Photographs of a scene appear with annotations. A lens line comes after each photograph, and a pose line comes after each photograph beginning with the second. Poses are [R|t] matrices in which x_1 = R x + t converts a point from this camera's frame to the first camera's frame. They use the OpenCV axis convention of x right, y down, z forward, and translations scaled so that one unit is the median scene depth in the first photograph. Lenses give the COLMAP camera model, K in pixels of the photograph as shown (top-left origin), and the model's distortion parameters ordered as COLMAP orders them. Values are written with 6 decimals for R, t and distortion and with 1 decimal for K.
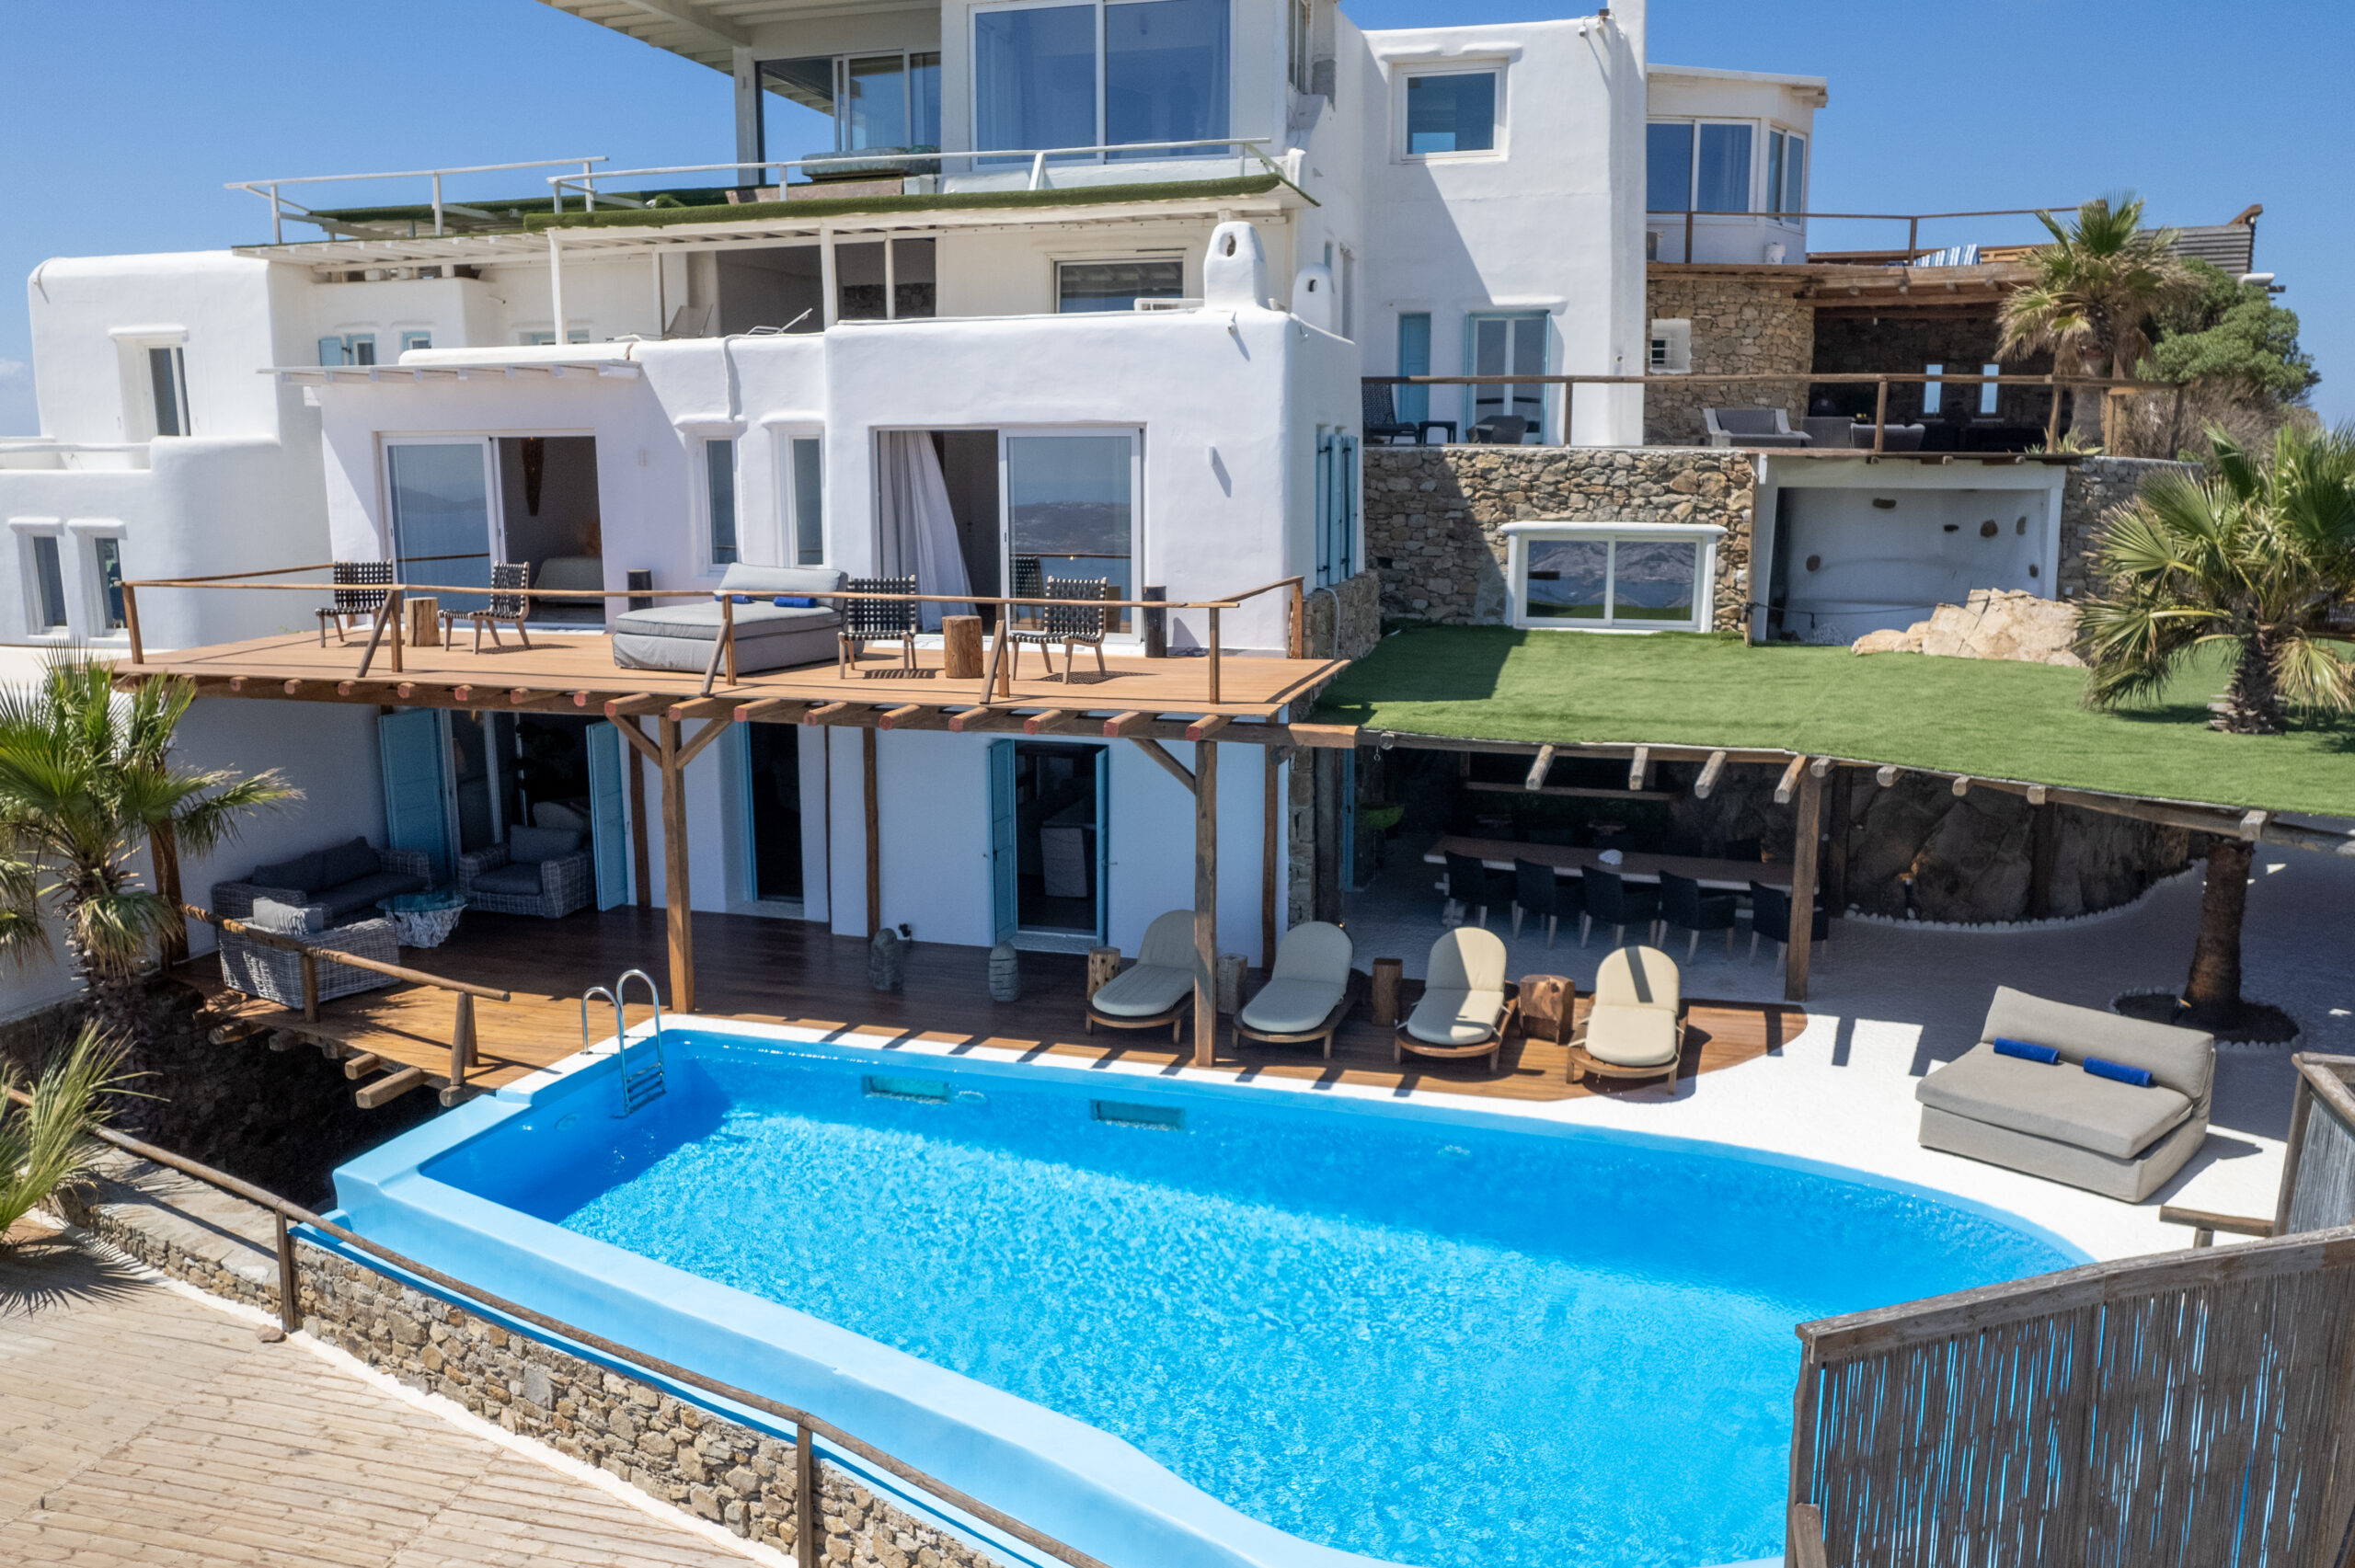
lens RADIAL K [[1708.6, 0, 1177.5], [0, 1708.6, 784.0], [0, 0, 1]] dist [-0.041766, -0.002807]
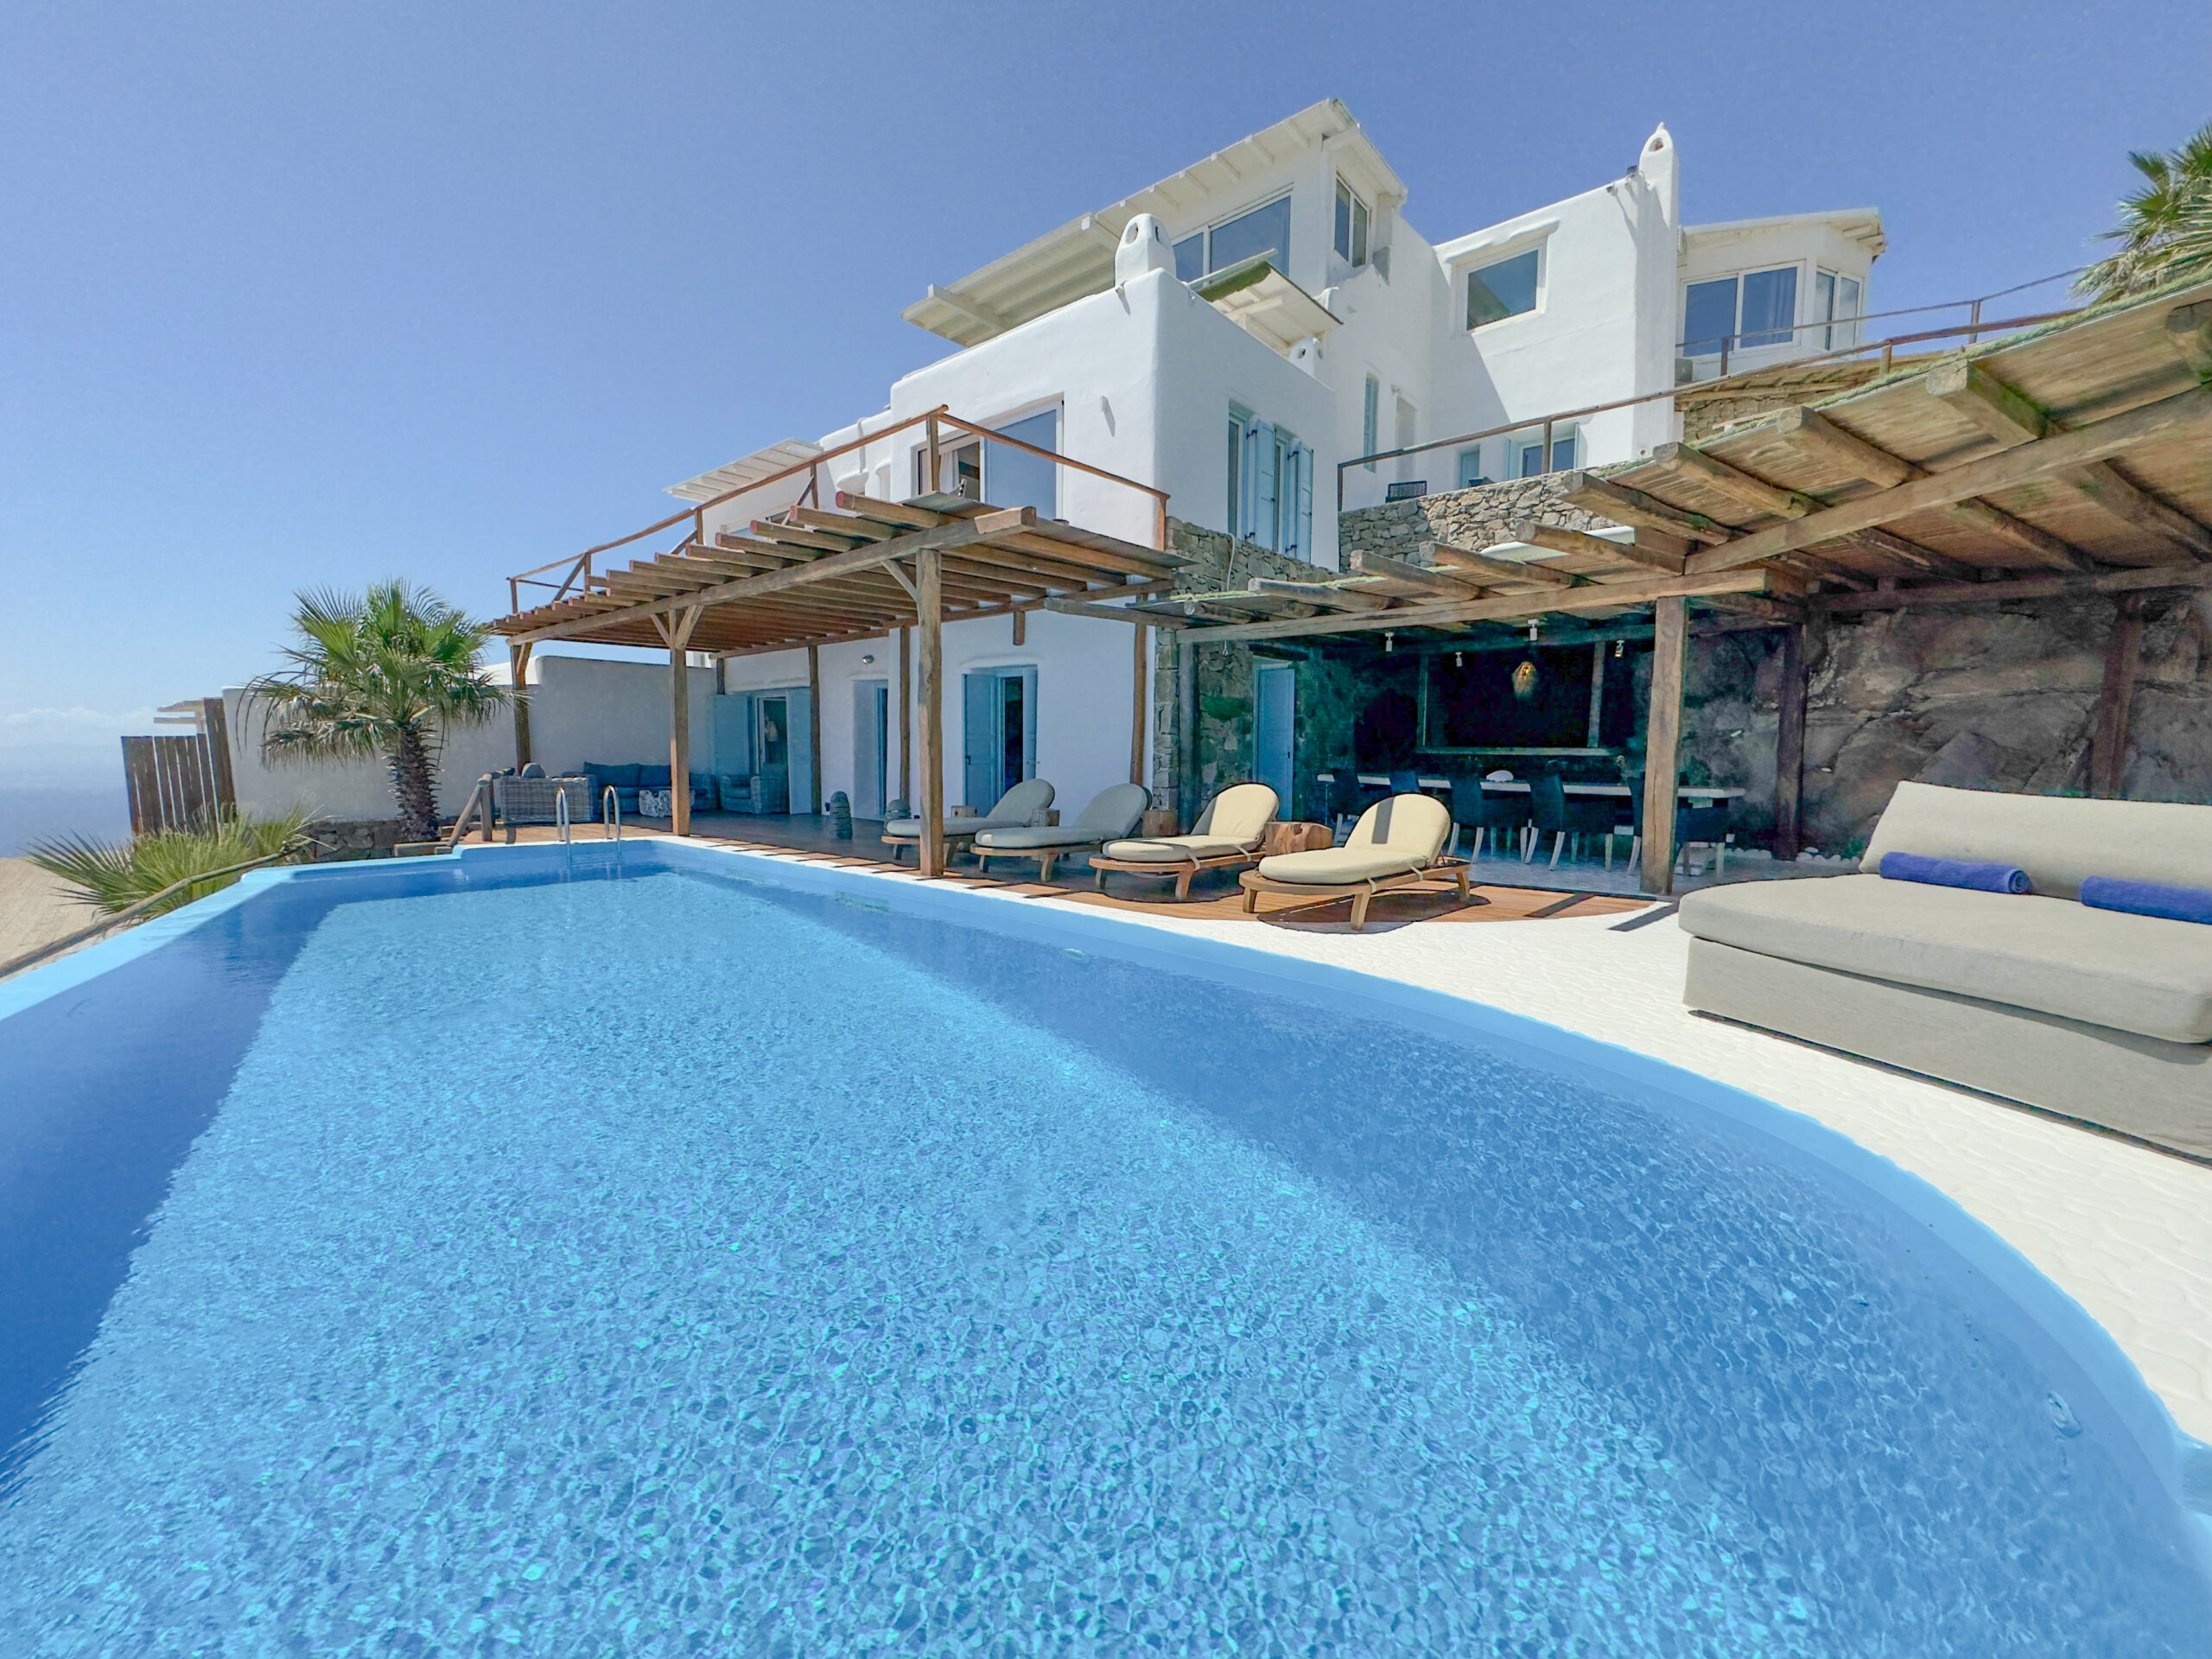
lens RADIAL K [[878.5, 0, 1108.7], [0, 878.5, 823.1], [0, 0, 1]] dist [-0.000328, 0.000227]
pose [[0.910287, 0.040839, -0.411959, 0.218259], [-0.080825, 0.993504, -0.080106, 0.109432], [0.406012, 0.106216, 0.907674, 0.368600]]
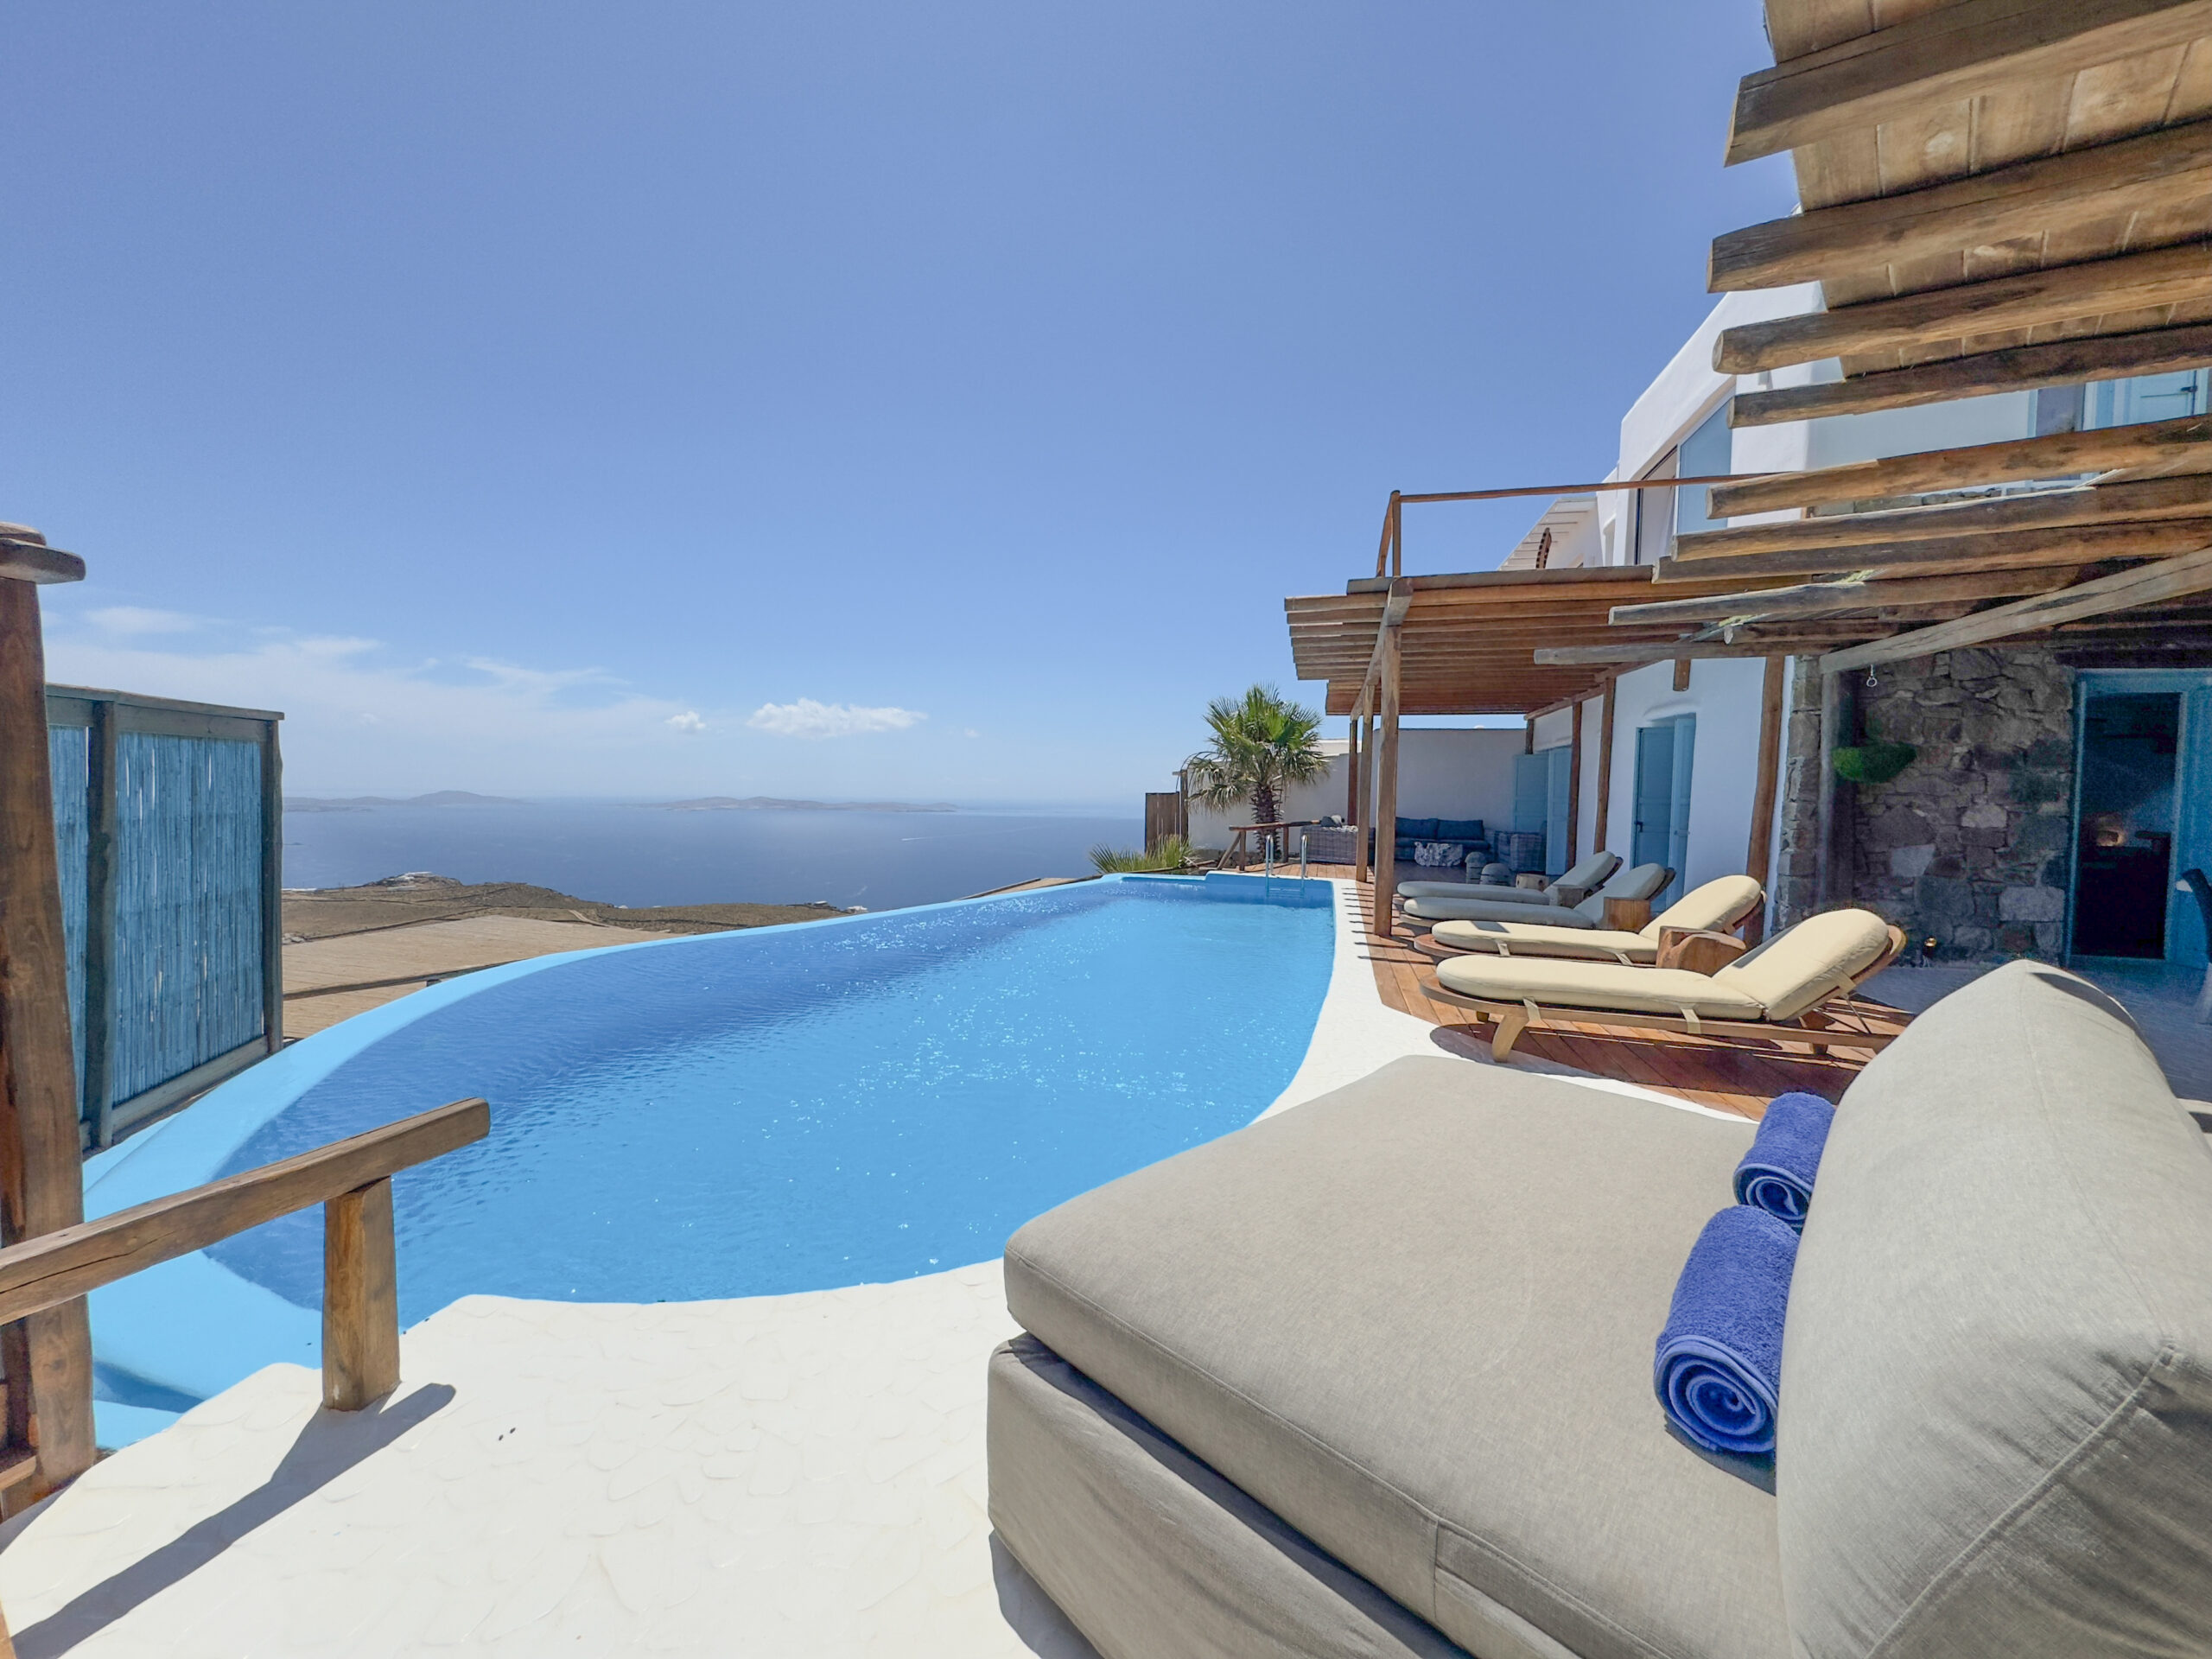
lens RADIAL K [[878.5, 0, 1108.7], [0, 878.5, 823.1], [0, 0, 1]] dist [-0.000328, 0.000227]
pose [[0.035904, 0.043126, -0.998424, 0.374372], [-0.201214, 0.978920, 0.035048, 0.071539], [0.978889, 0.199639, 0.043825, 0.530361]]
